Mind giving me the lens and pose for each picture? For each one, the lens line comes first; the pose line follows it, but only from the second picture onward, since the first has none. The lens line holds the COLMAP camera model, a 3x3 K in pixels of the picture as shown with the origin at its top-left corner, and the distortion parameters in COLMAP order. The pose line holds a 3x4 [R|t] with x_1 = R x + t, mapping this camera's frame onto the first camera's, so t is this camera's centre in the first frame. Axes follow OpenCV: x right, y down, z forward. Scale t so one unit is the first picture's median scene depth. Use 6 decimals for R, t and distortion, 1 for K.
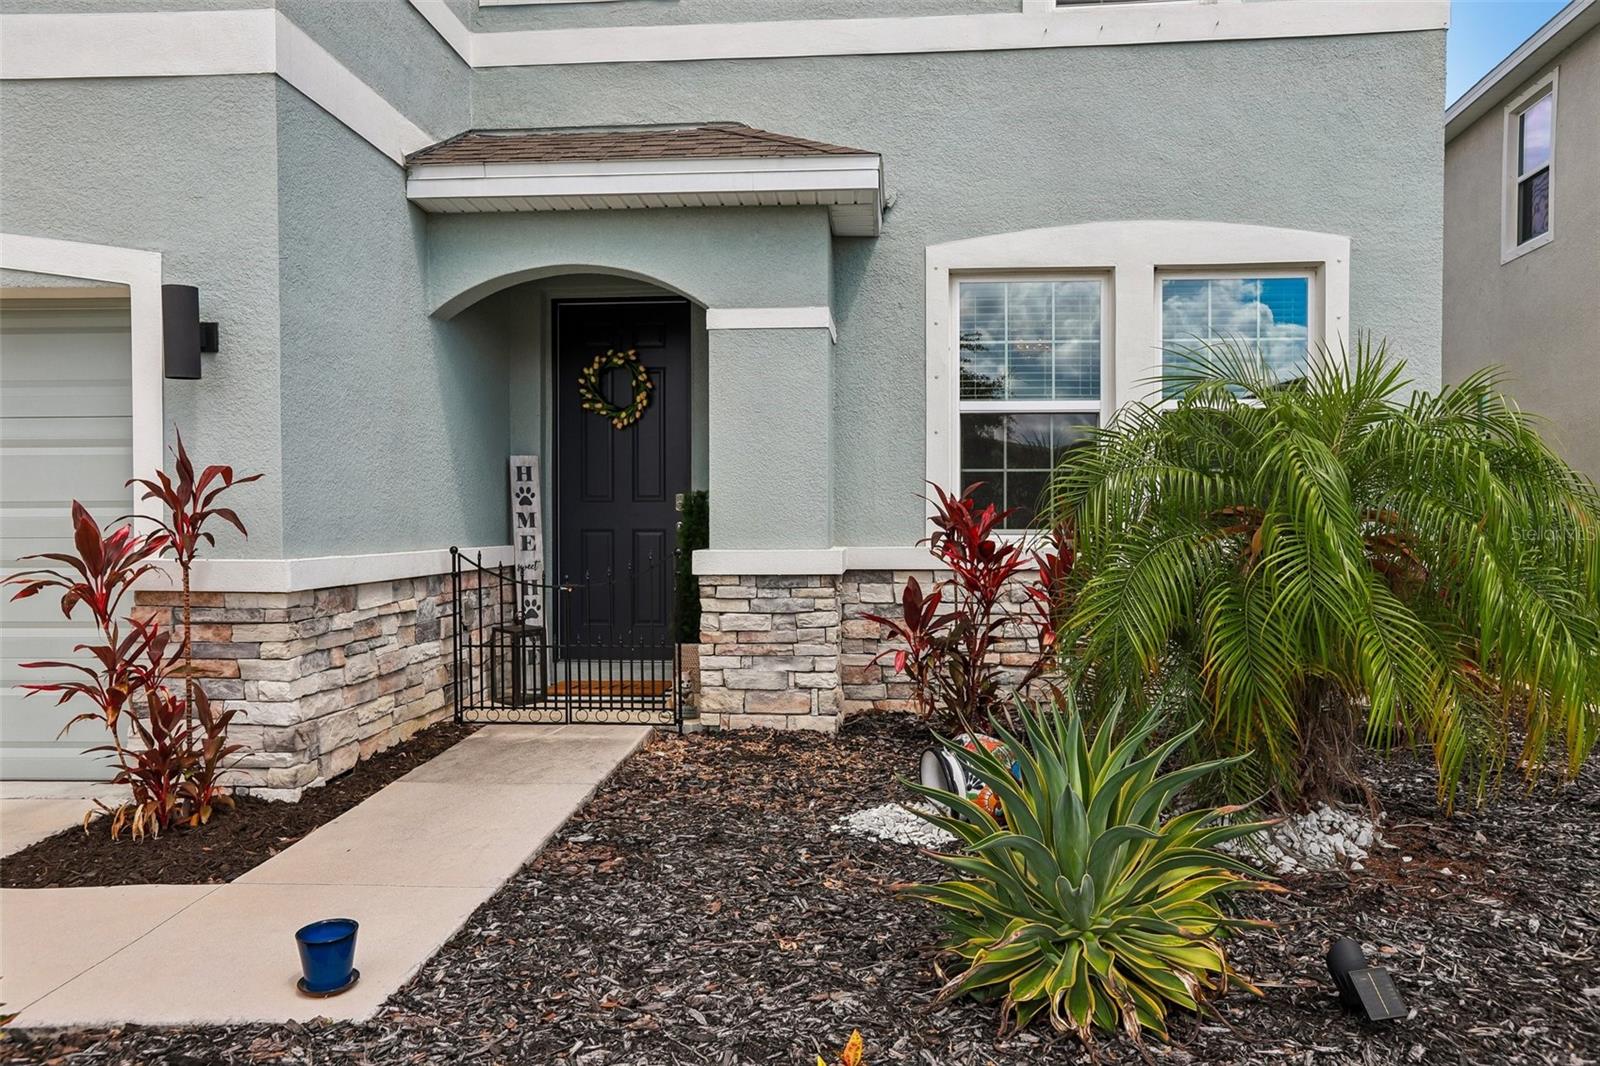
lens RADIAL K [[1118.8, 0, 800.0], [0, 1118.8, 533.0], [0, 0, 1]] dist [-0.036950, 0.070713]
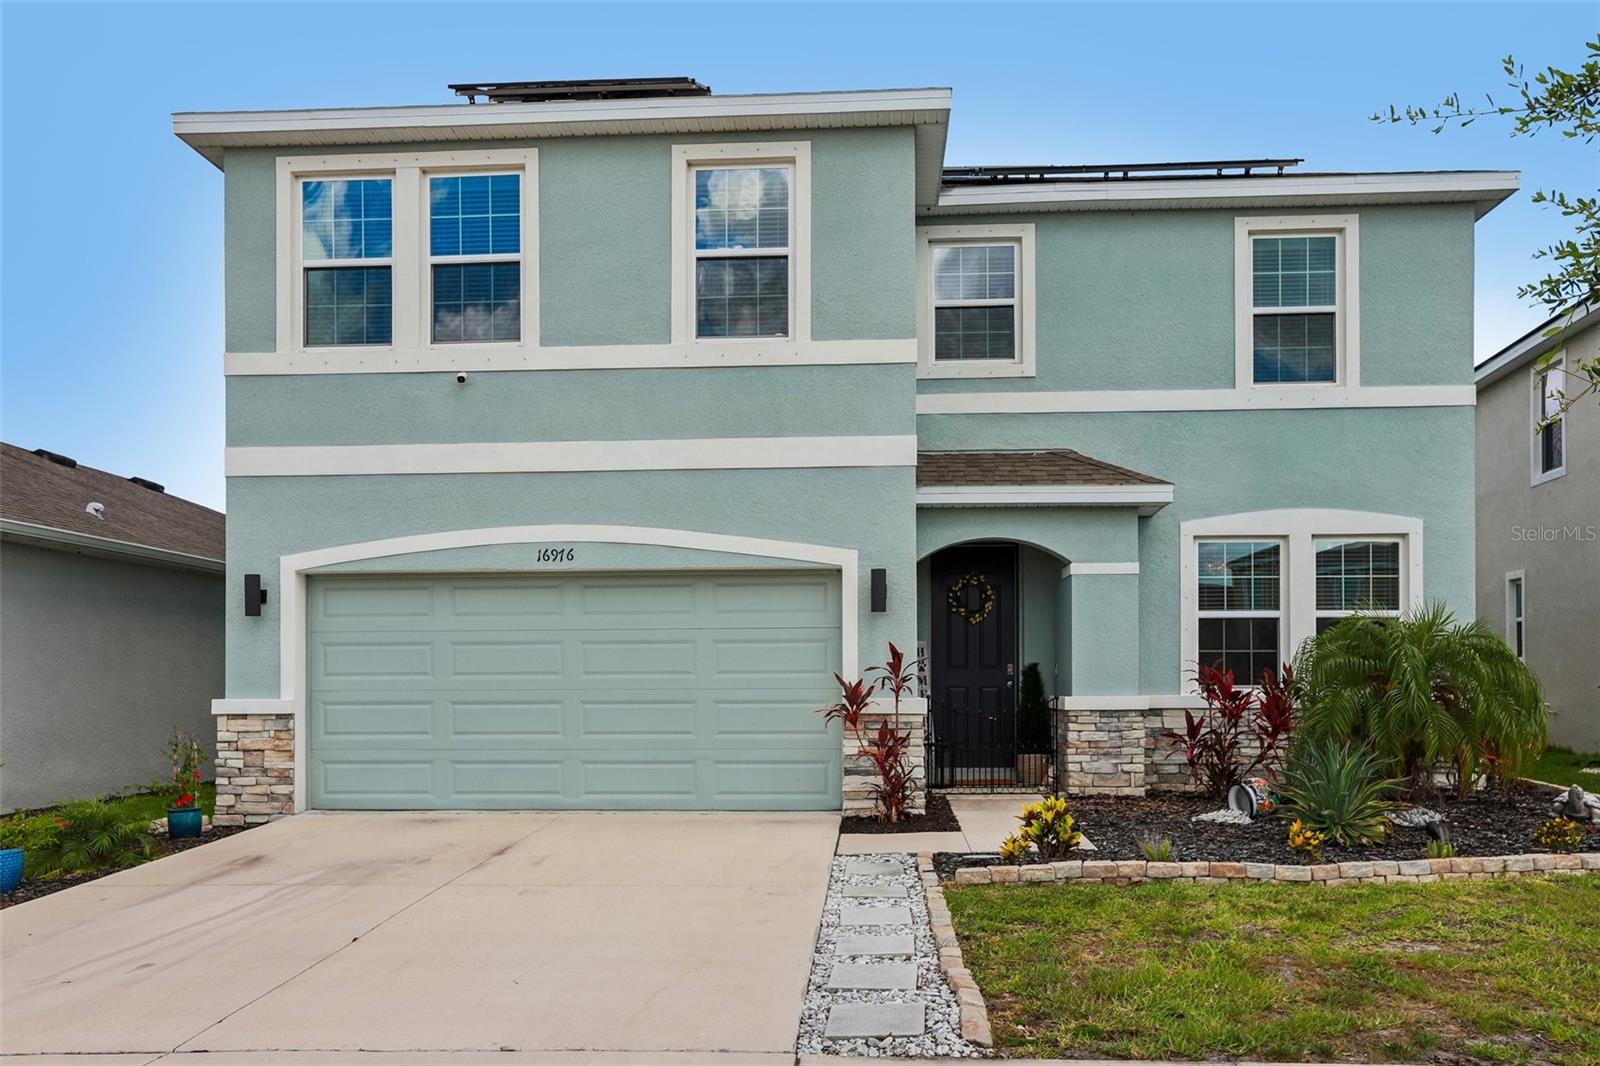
lens RADIAL K [[1303.7, 0, 807.3], [0, 1303.7, 678.9], [0, 0, 1]] dist [0.003864, 0.009163]
pose [[0.999685, -0.001105, 0.025070, -0.565347], [0.001506, 0.999871, -0.015983, 0.019941], [-0.025049, 0.016015, 0.999558, -1.102124]]
